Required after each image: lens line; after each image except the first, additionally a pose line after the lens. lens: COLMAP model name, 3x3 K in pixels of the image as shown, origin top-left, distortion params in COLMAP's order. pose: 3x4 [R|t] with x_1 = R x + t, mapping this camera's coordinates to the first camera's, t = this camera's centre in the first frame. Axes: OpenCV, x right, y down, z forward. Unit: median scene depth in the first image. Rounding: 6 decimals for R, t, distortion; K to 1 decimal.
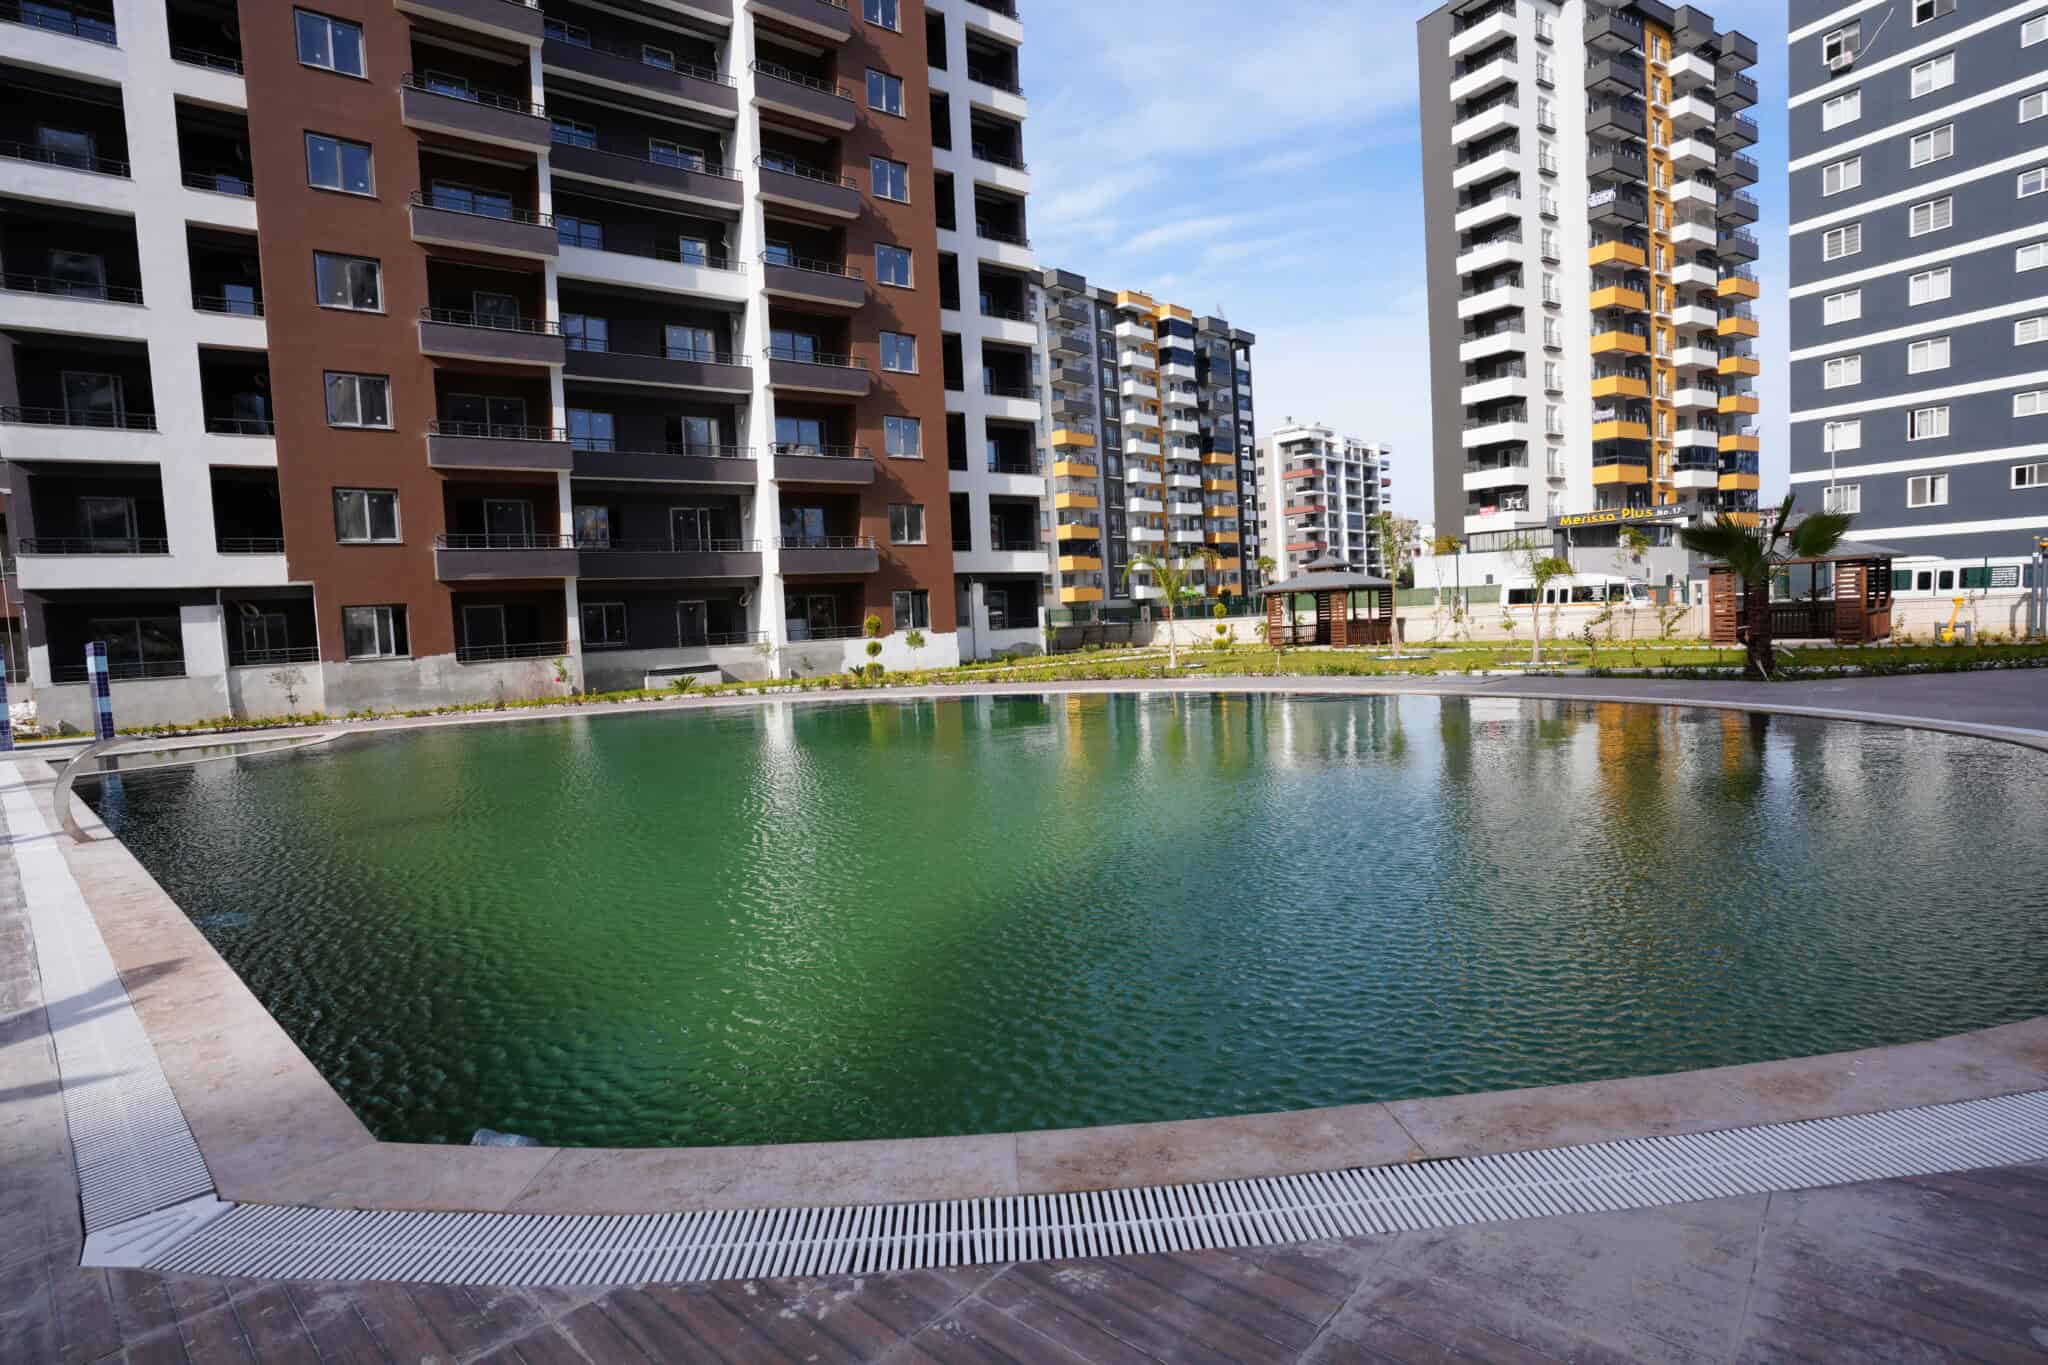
lens RADIAL K [[1003.3, 0, 1025.3], [0, 1003.3, 688.9], [0, 0, 1]] dist [-0.073981, 0.032629]
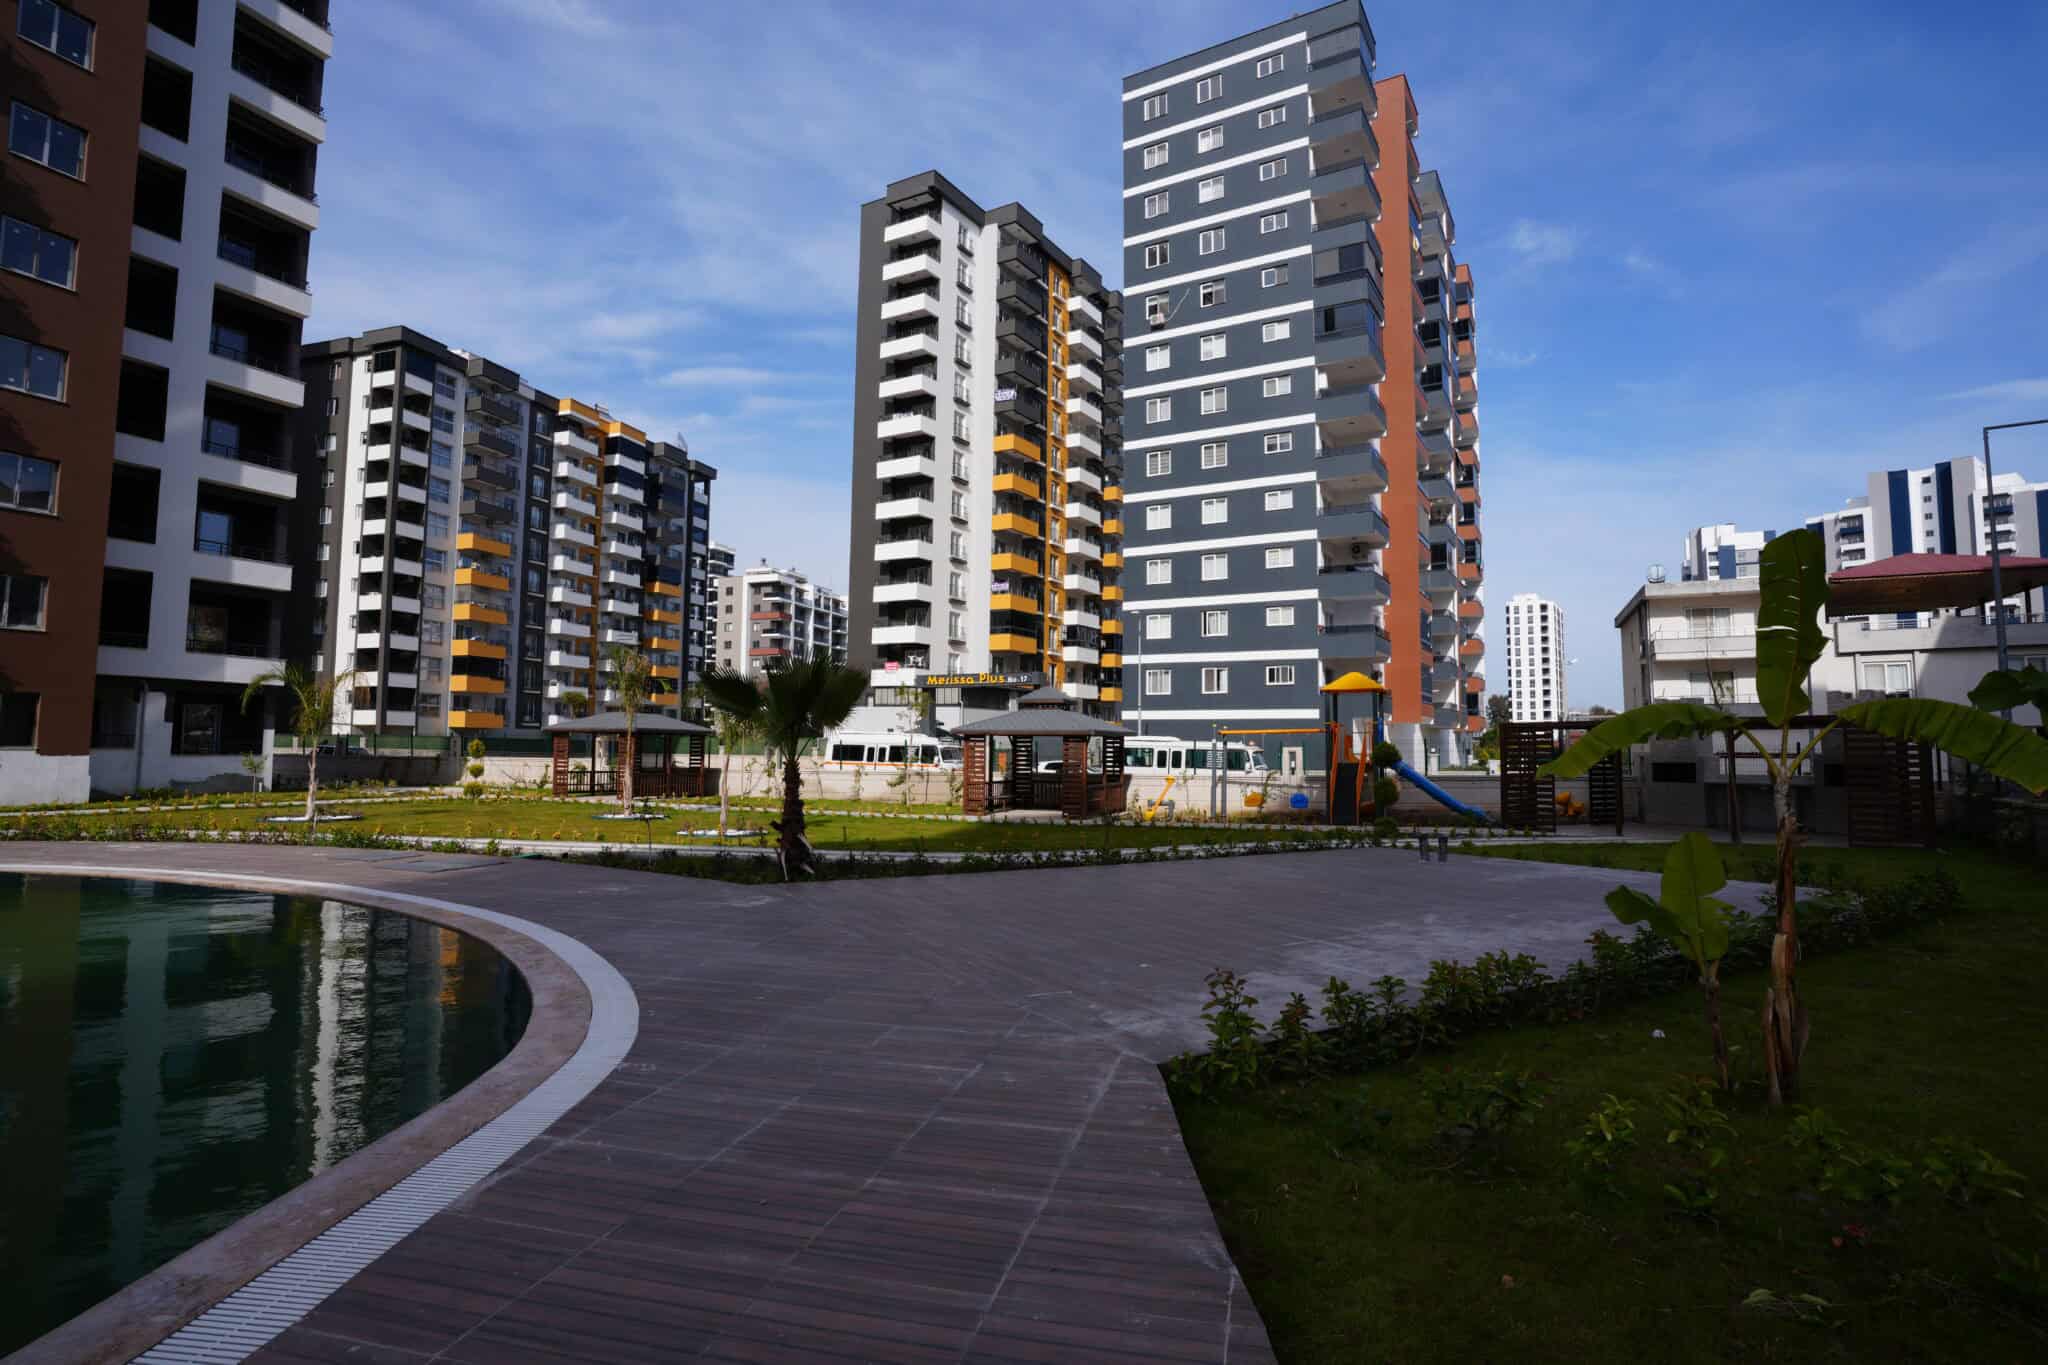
lens RADIAL K [[1003.3, 0, 1029.6], [0, 1003.3, 681.1], [0, 0, 1]] dist [-0.073981, 0.032629]
pose [[0.879289, 0.090508, 0.467609, 0.182914], [-0.019998, 0.987929, -0.153613, -0.015520], [-0.475868, 0.125719, 0.870485, 0.059004]]
